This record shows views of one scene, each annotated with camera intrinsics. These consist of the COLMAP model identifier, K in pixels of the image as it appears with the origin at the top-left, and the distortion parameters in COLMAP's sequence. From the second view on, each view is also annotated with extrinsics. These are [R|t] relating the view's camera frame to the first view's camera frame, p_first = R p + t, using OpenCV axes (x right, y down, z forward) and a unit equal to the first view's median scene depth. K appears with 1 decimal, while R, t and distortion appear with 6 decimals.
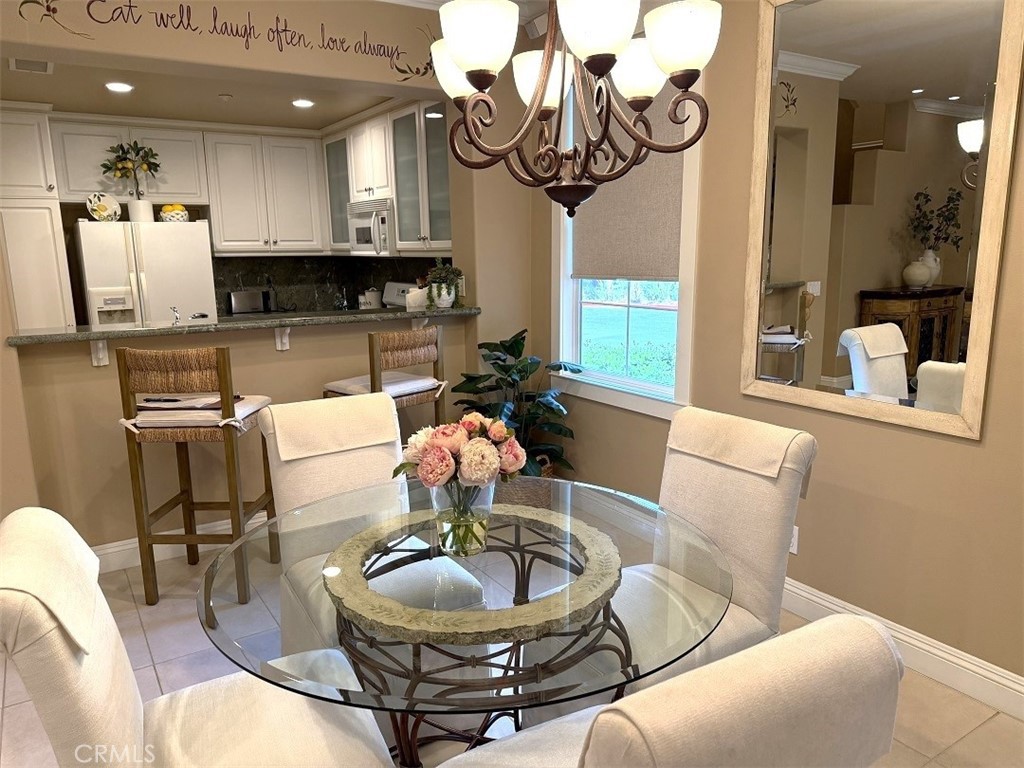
lens RADIAL K [[725.4, 0, 512.0], [0, 725.4, 384.0], [0, 0, 1]] dist [0.145078, -0.196570]
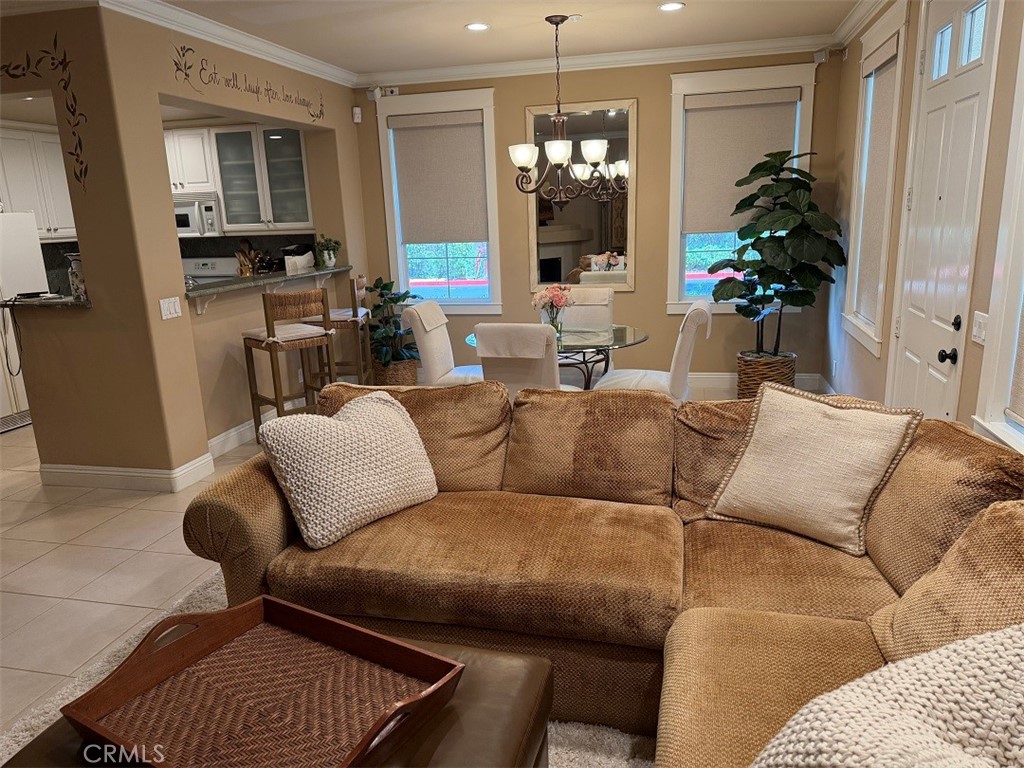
lens RADIAL K [[725.4, 0, 512.0], [0, 725.4, 384.0], [0, 0, 1]] dist [0.145078, -0.196570]
pose [[0.728250, -0.169932, 0.663909, -0.727912], [0.154572, 0.984535, 0.082446, 0.057190], [-0.667652, 0.042581, 0.743255, -0.321826]]
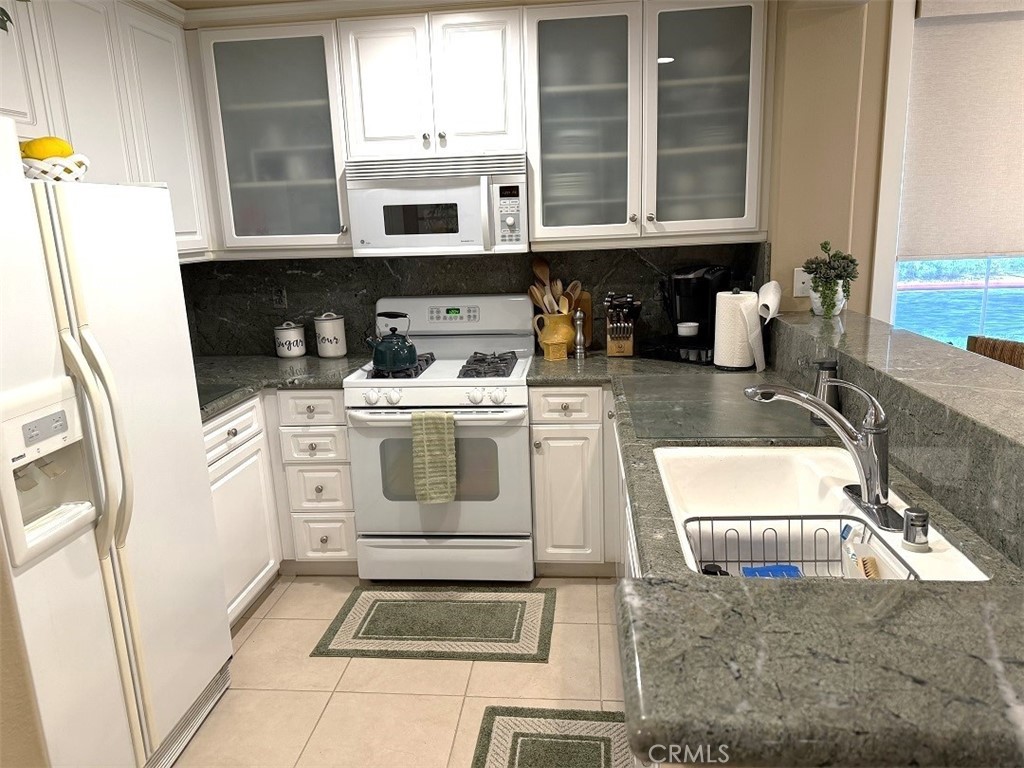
lens RADIAL K [[725.4, 0, 512.0], [0, 725.4, 384.0], [0, 0, 1]] dist [0.145078, -0.196570]
pose [[0.621330, -0.175586, 0.763622, -0.669182], [0.171737, 0.981389, 0.085923, -0.125811], [-0.764497, 0.077756, 0.639921, 0.656389]]
